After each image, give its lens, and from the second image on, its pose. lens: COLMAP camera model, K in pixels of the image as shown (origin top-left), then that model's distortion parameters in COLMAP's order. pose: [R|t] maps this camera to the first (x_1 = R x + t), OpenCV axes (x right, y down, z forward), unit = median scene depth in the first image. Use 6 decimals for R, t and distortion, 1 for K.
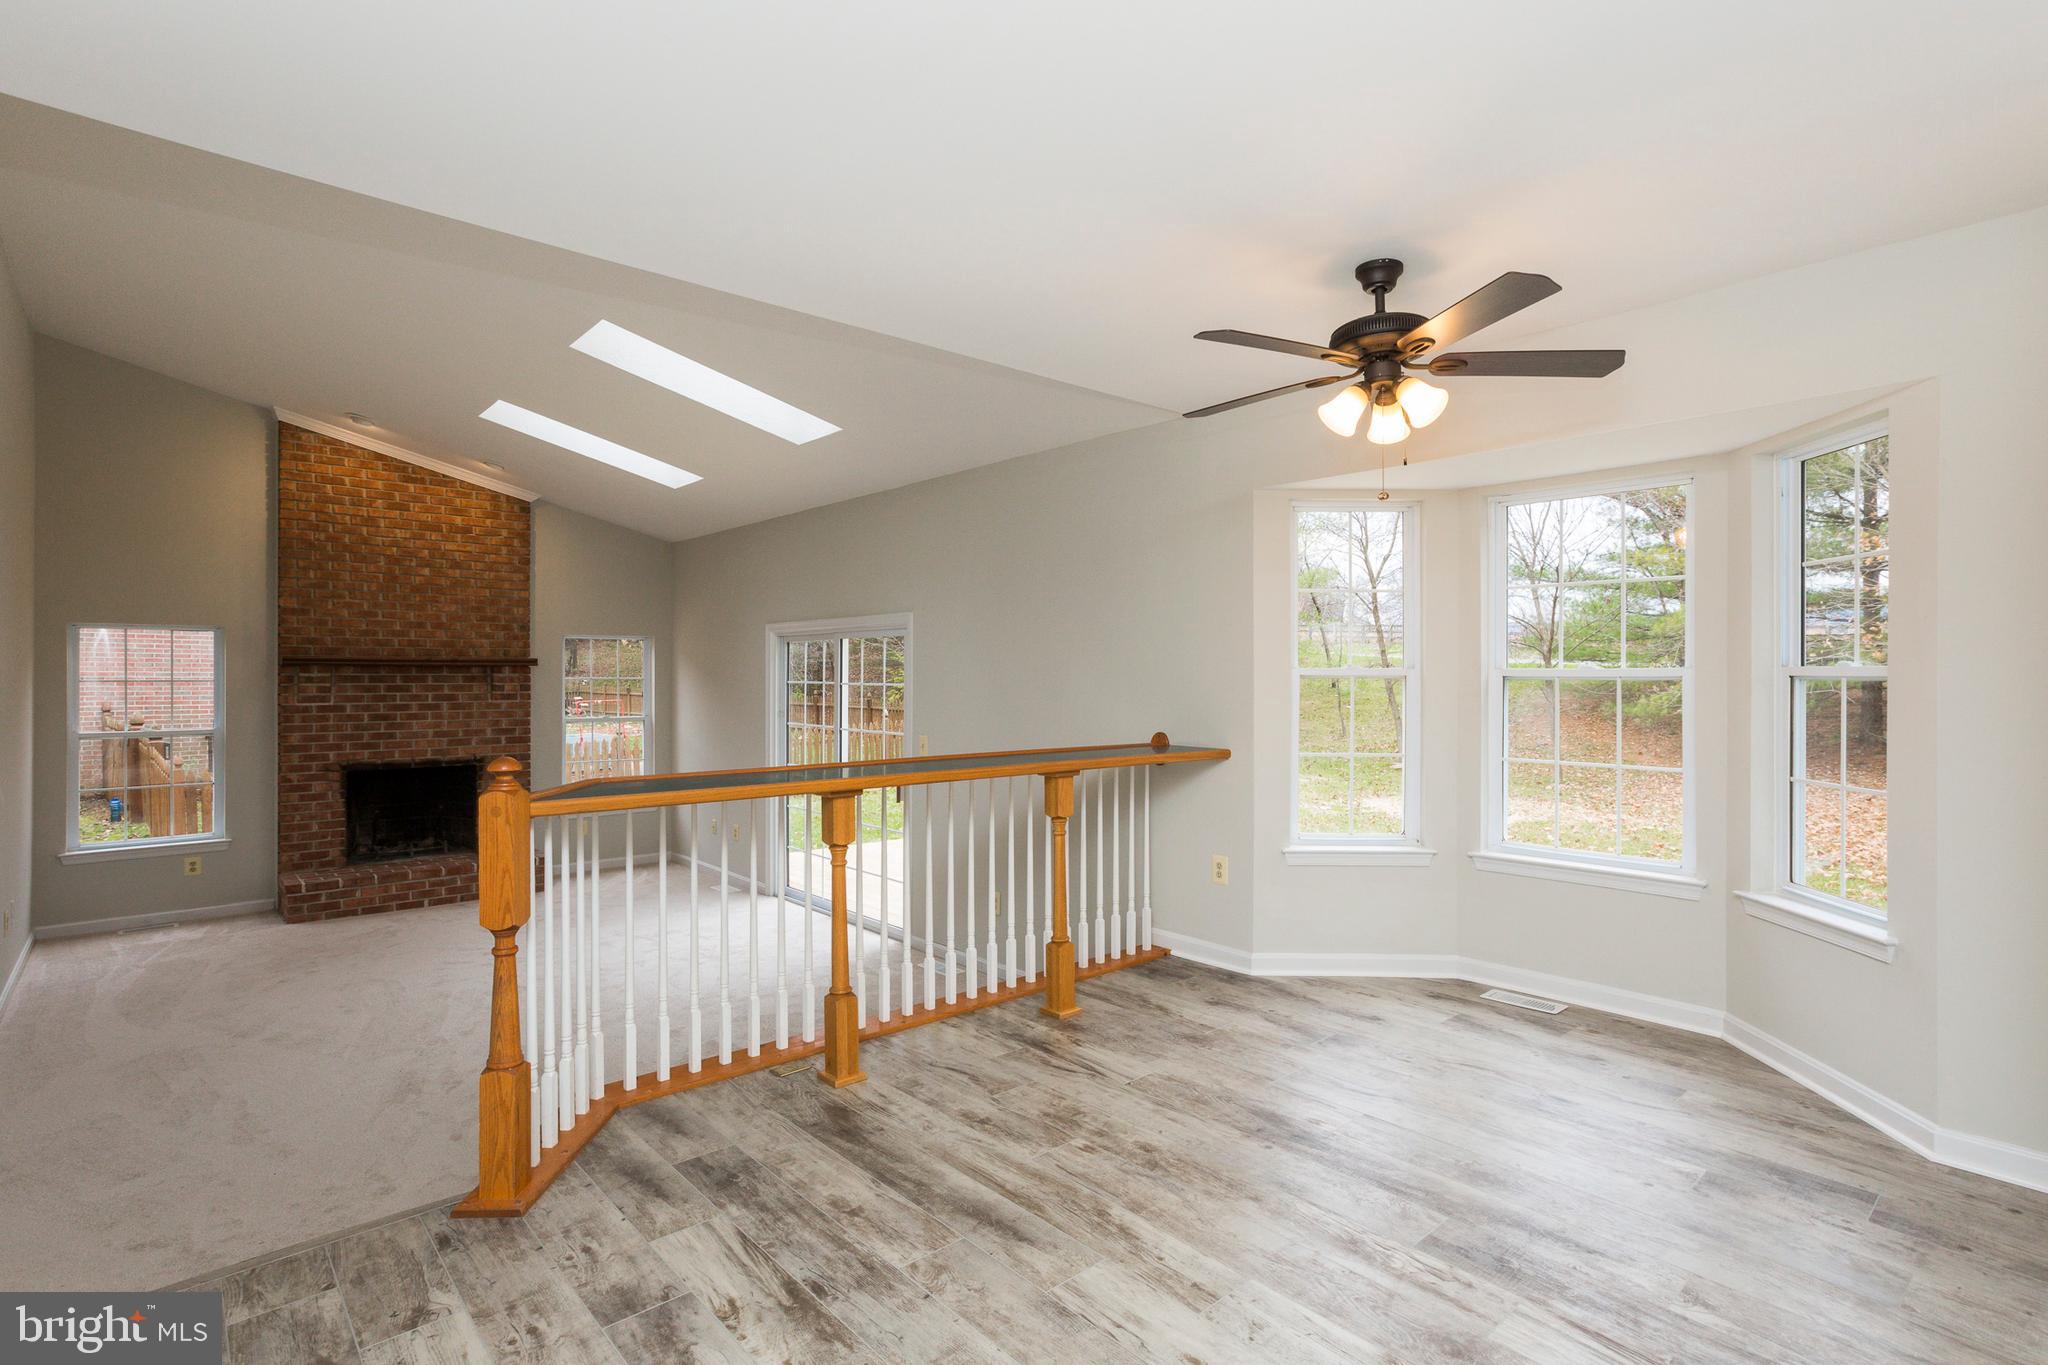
lens RADIAL K [[990.5, 0, 1032.5], [0, 990.5, 680.7], [0, 0, 1]] dist [-0.018049, 0.010128]
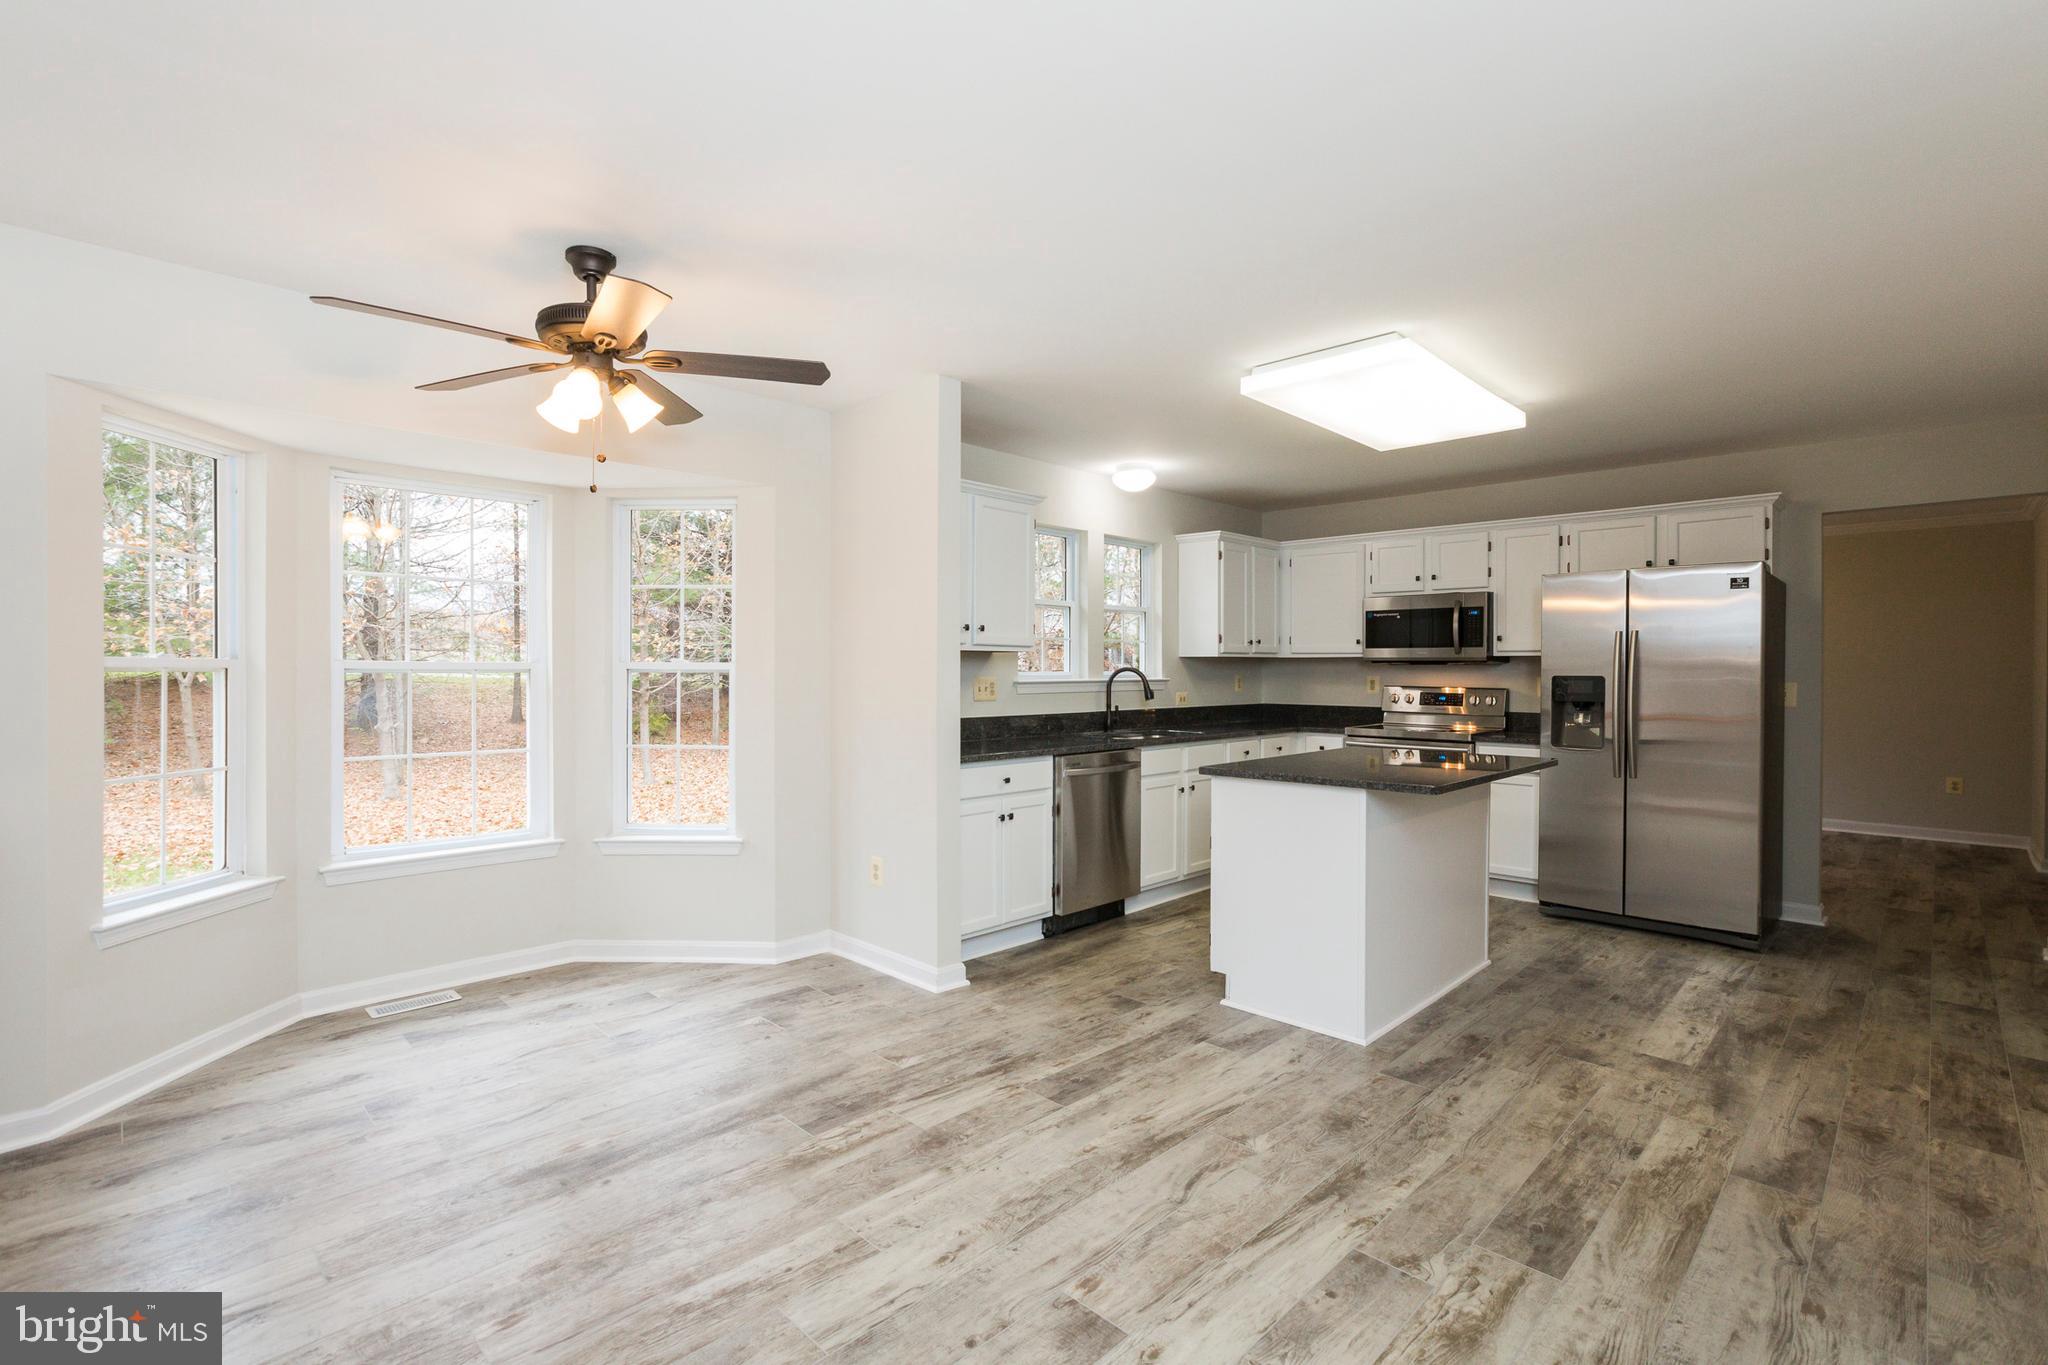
lens RADIAL K [[927.9, 0, 1016.3], [0, 927.9, 676.4], [0, 0, 1]] dist [-0.025102, 0.010621]
pose [[-0.050288, -0.007526, 0.998706, -0.240863], [0.001237, 0.999970, 0.007598, -0.001312], [-0.998734, 0.001618, -0.050277, 0.253265]]
